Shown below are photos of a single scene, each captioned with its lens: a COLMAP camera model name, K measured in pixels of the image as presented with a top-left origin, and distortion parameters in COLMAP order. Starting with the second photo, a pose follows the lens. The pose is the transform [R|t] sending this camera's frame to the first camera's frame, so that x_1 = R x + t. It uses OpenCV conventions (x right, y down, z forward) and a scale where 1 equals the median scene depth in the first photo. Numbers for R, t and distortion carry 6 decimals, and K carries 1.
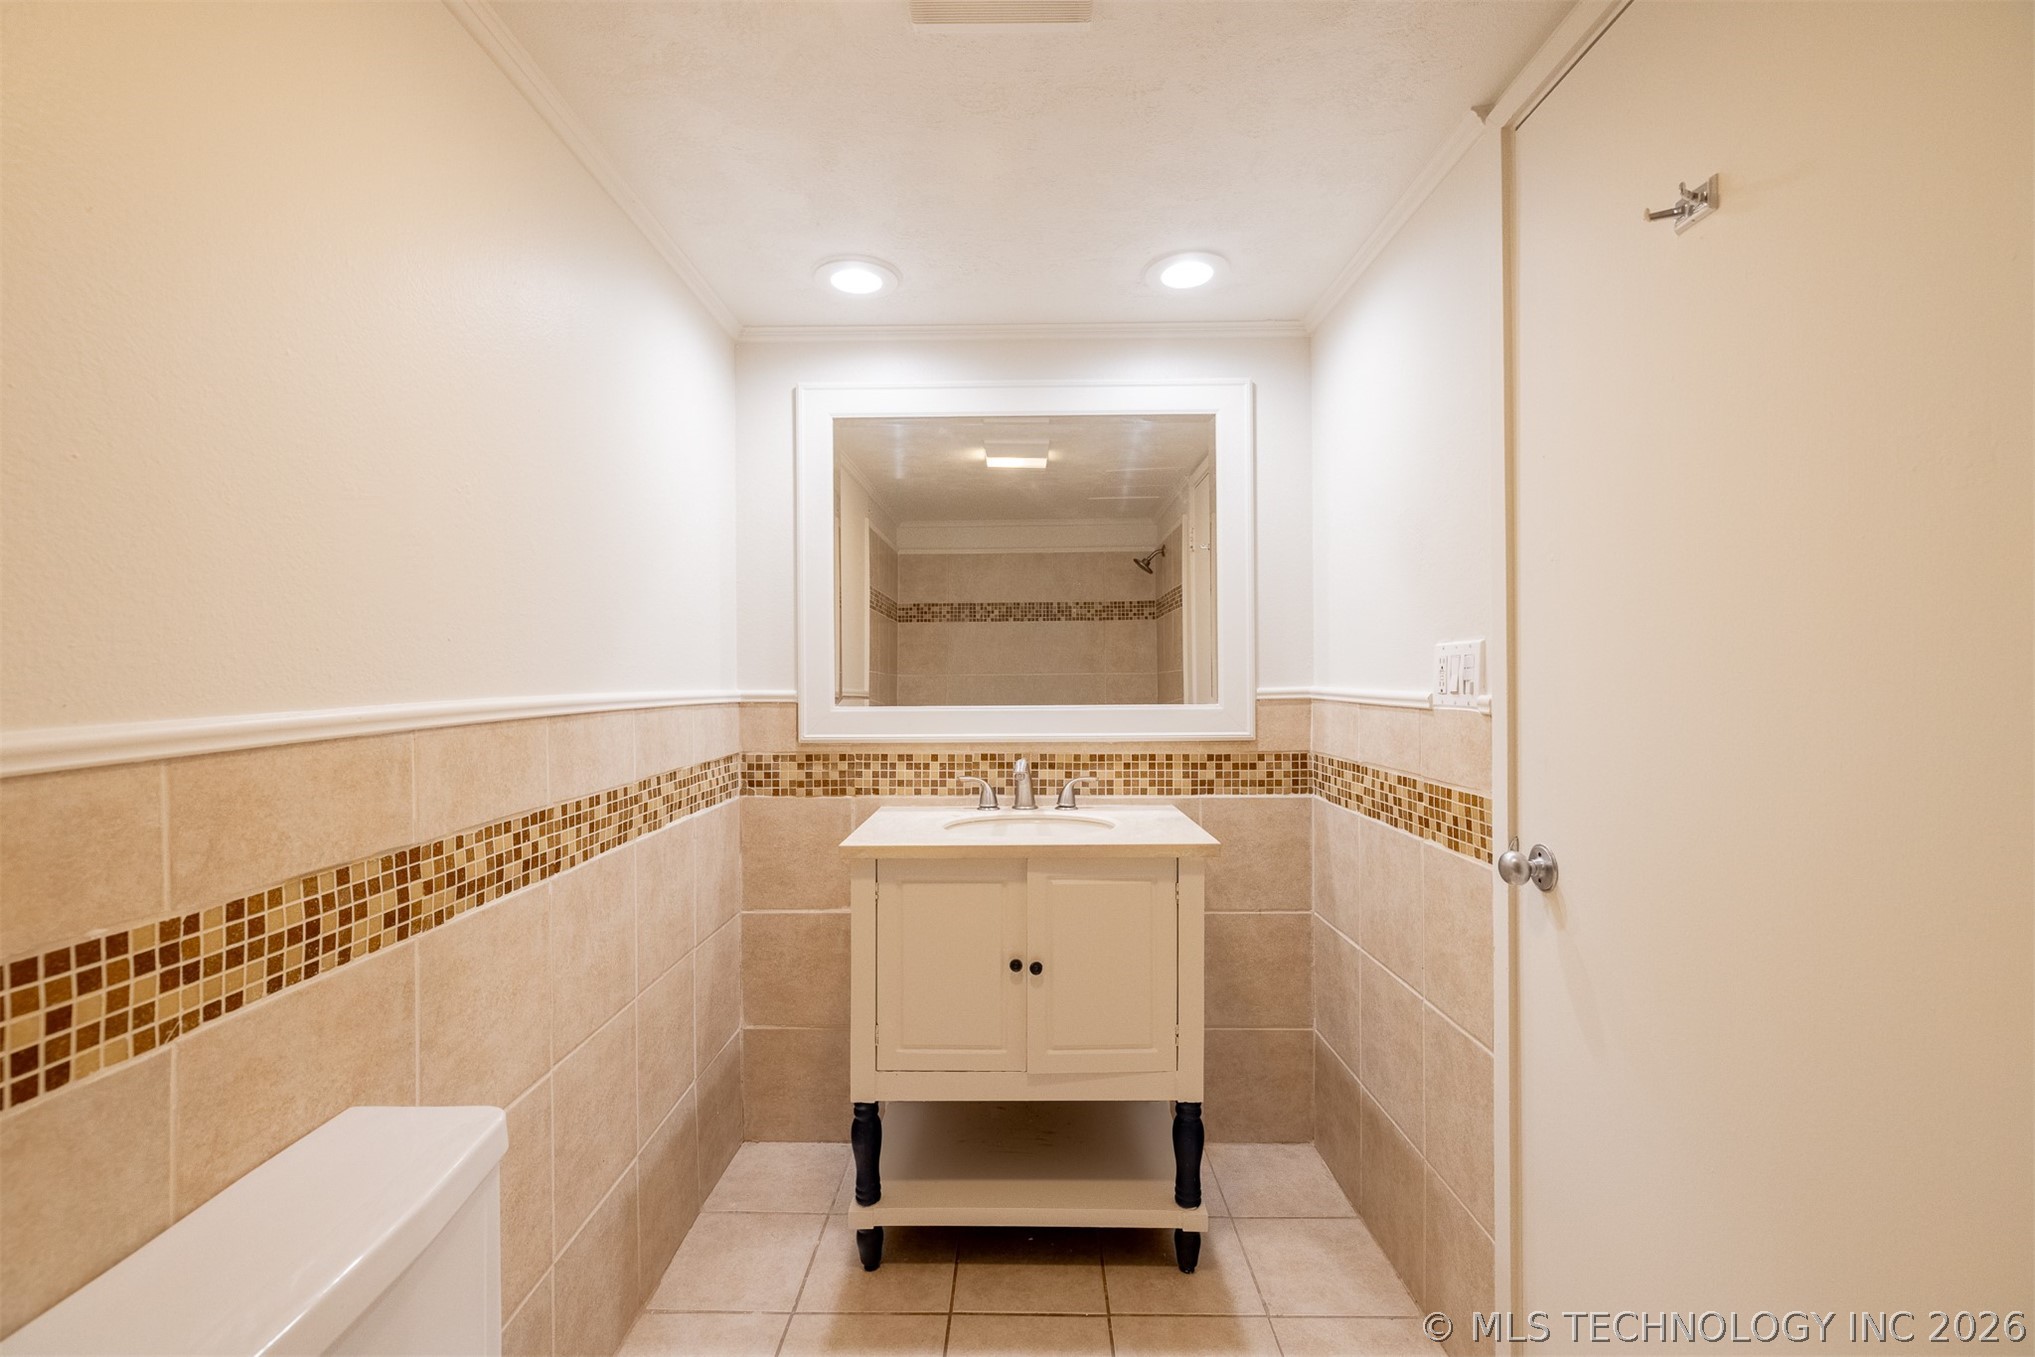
lens RADIAL K [[861.0, 0, 1017.4], [0, 861.0, 677.2], [0, 0, 1]] dist [0.000679, -0.000428]
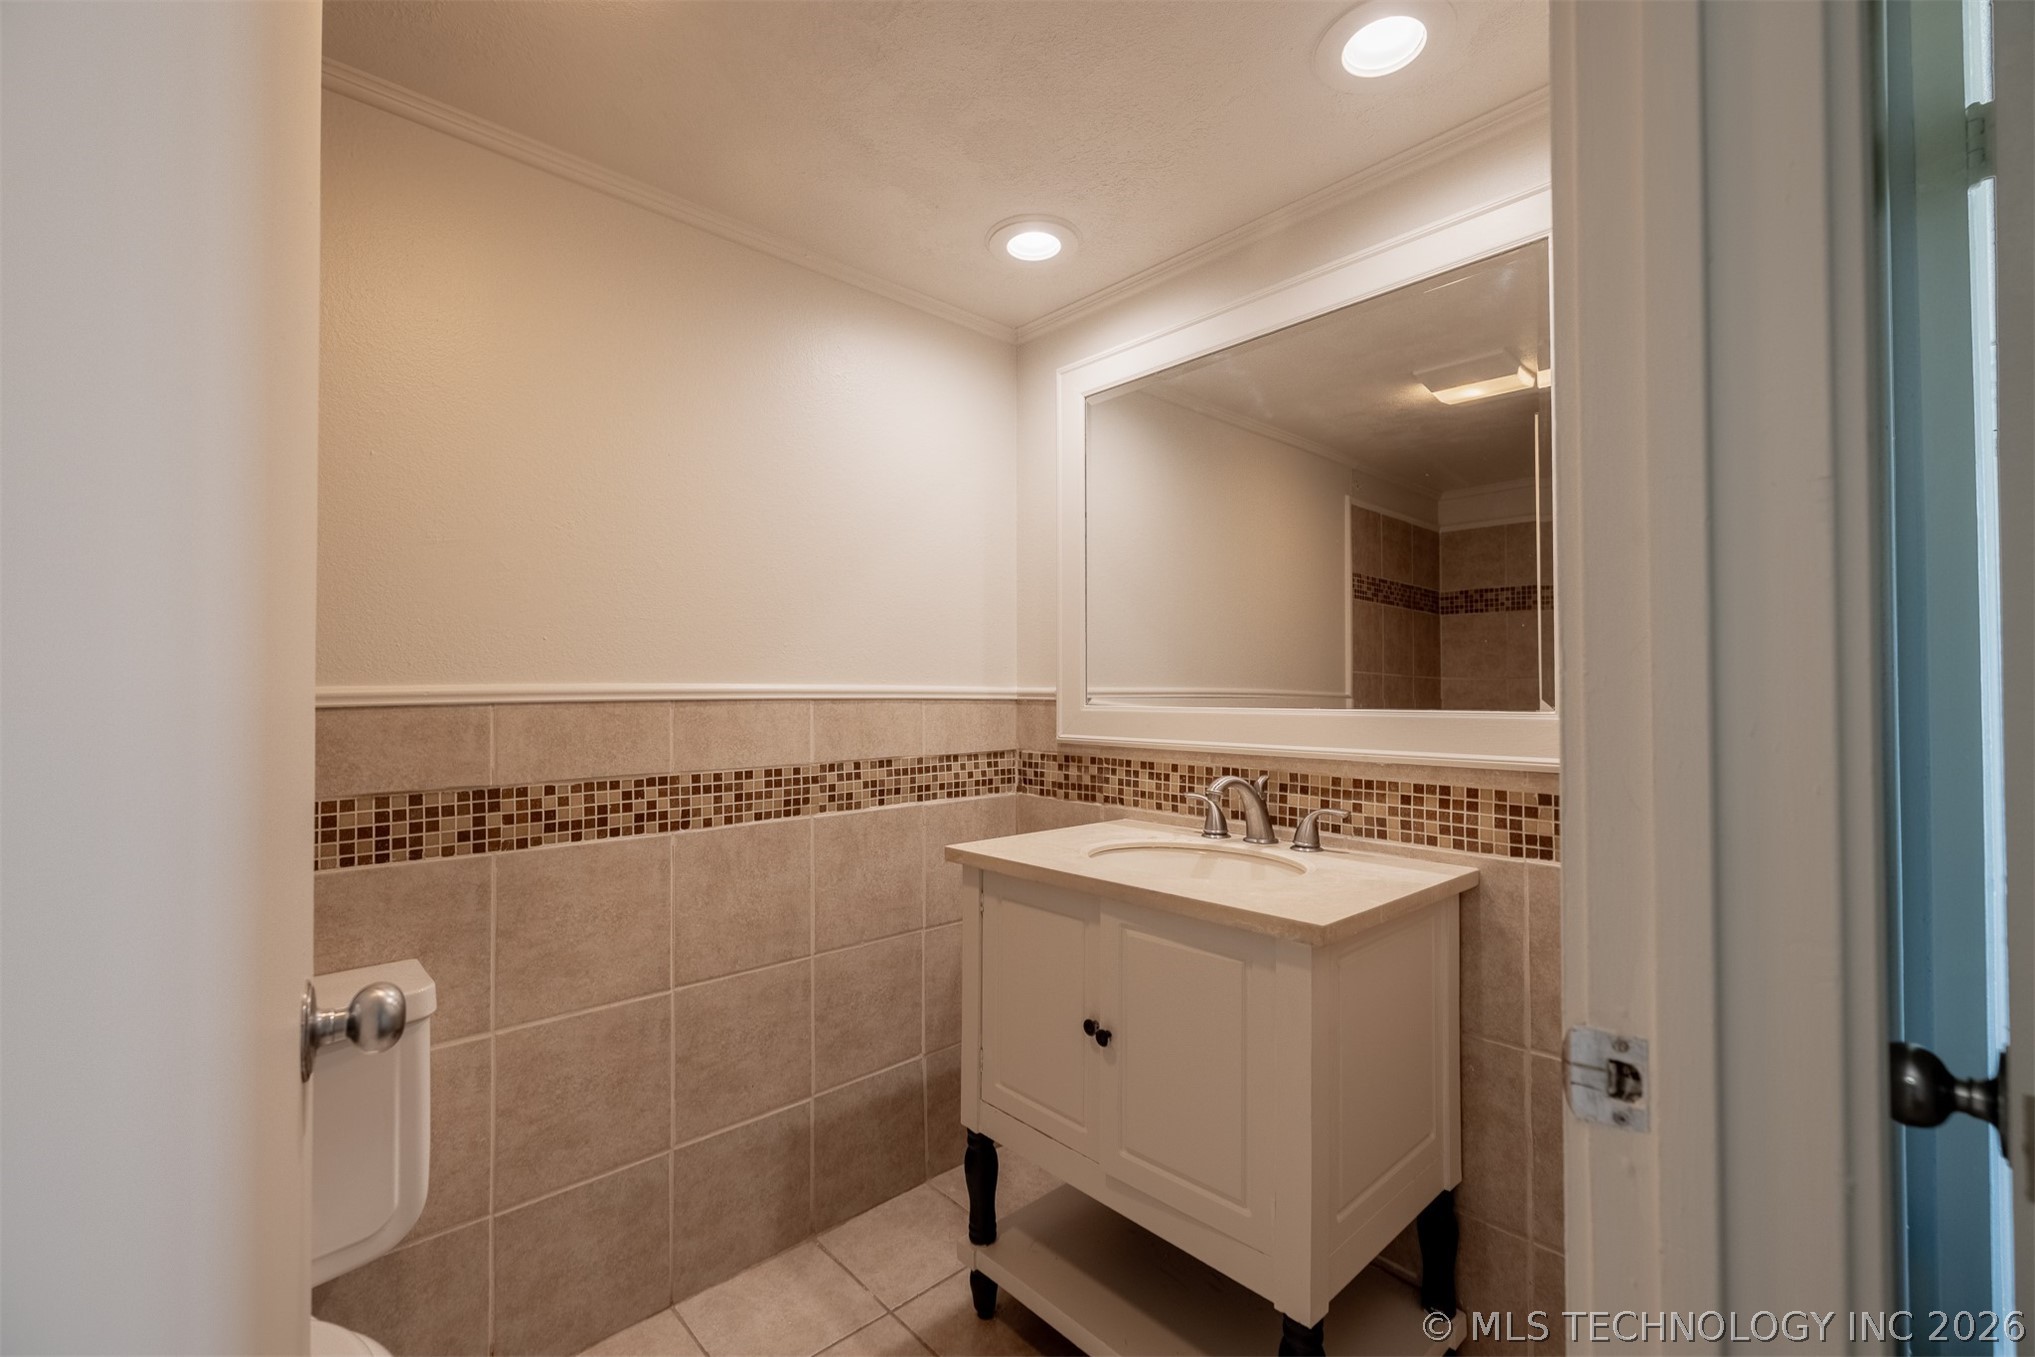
lens RADIAL K [[861.0, 0, 1018.2], [0, 861.0, 676.9], [0, 0, 1]] dist [0.000679, -0.000428]
pose [[0.683336, -0.007219, -0.730069, 0.531172], [-0.002839, 0.999917, -0.012545, 0.019558], [0.730099, 0.010645, 0.683259, 0.396911]]
